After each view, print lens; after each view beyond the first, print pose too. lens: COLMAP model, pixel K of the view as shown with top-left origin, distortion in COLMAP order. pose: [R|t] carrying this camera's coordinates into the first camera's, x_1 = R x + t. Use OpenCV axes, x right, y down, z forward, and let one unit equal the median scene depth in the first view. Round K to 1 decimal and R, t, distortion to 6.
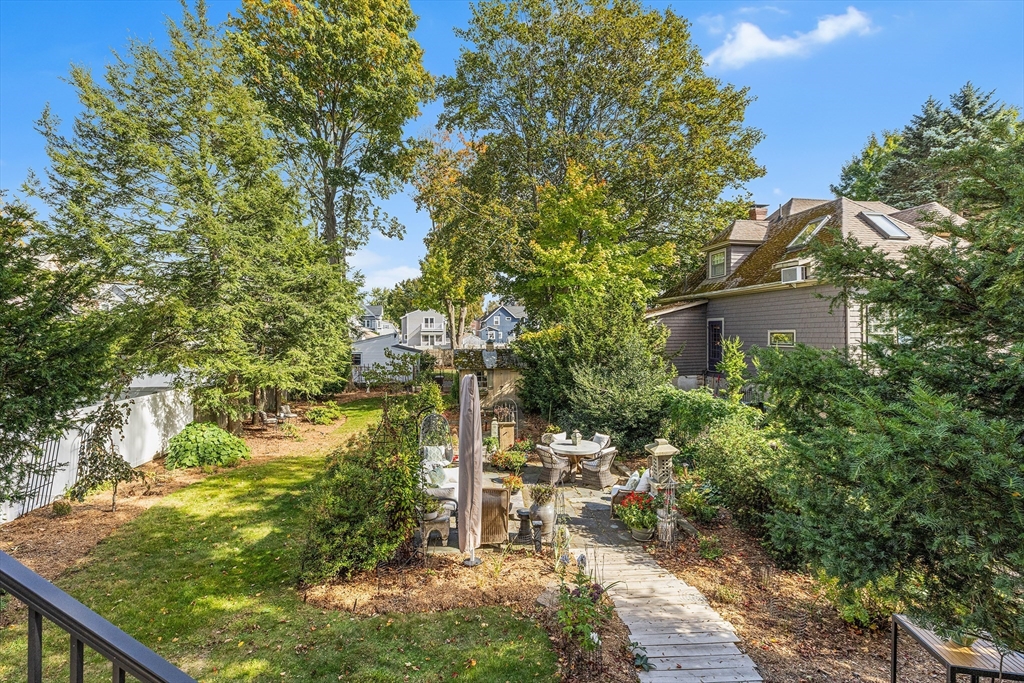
lens RADIAL K [[461.7, 0, 517.7], [0, 461.7, 329.9], [0, 0, 1]] dist [-0.004263, 0.001111]
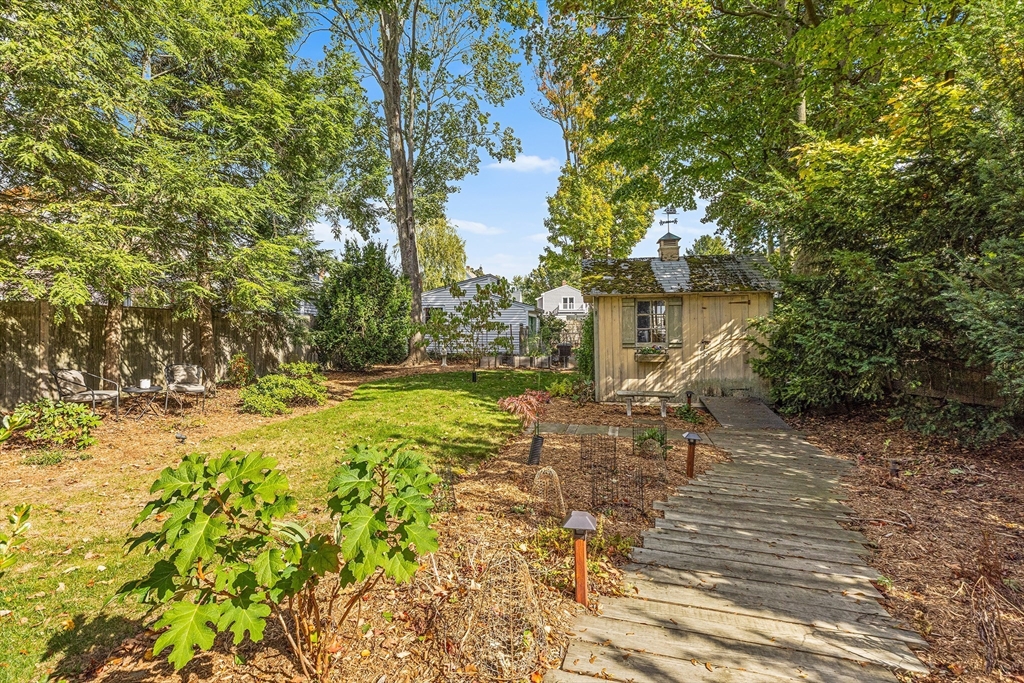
lens RADIAL K [[461.7, 0, 516.4], [0, 461.7, 334.0], [0, 0, 1]] dist [-0.004263, 0.001111]
pose [[0.949701, 0.001400, -0.313156, -0.066423], [0.002156, 0.999937, 0.011008, 0.116708], [0.313152, -0.011130, 0.949638, 0.618091]]
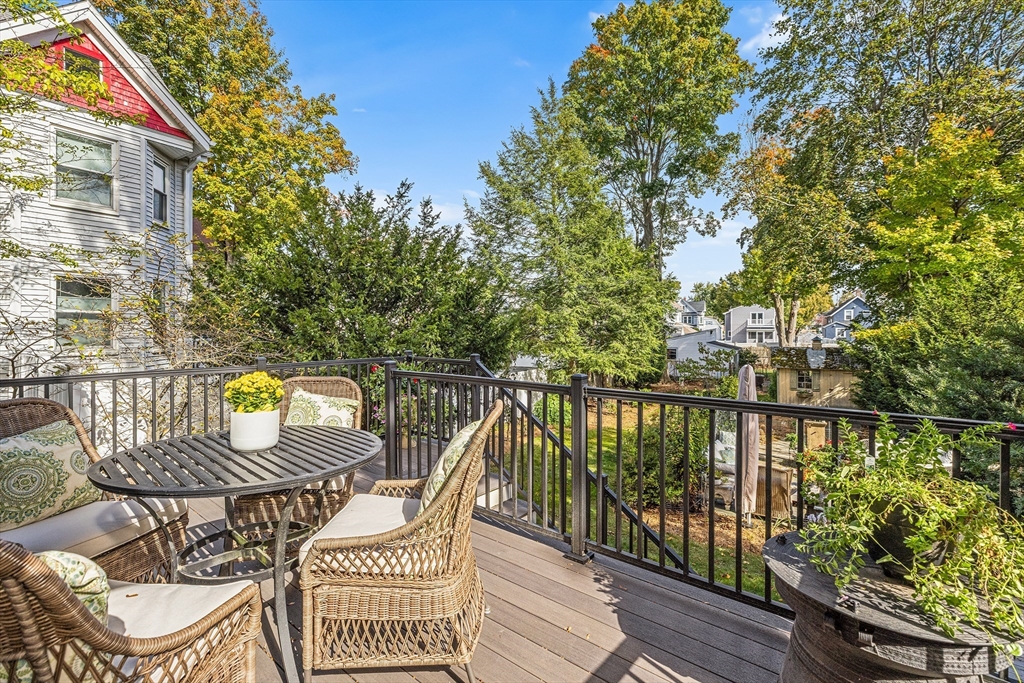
lens RADIAL K [[461.7, 0, 494.2], [0, 461.7, 321.6], [0, 0, 1]] dist [-0.004263, 0.001111]
pose [[0.752061, -0.007734, -0.659048, 0.066494], [0.001382, 0.999947, -0.010158, -0.001396], [0.659092, 0.006729, 0.752032, -0.109774]]
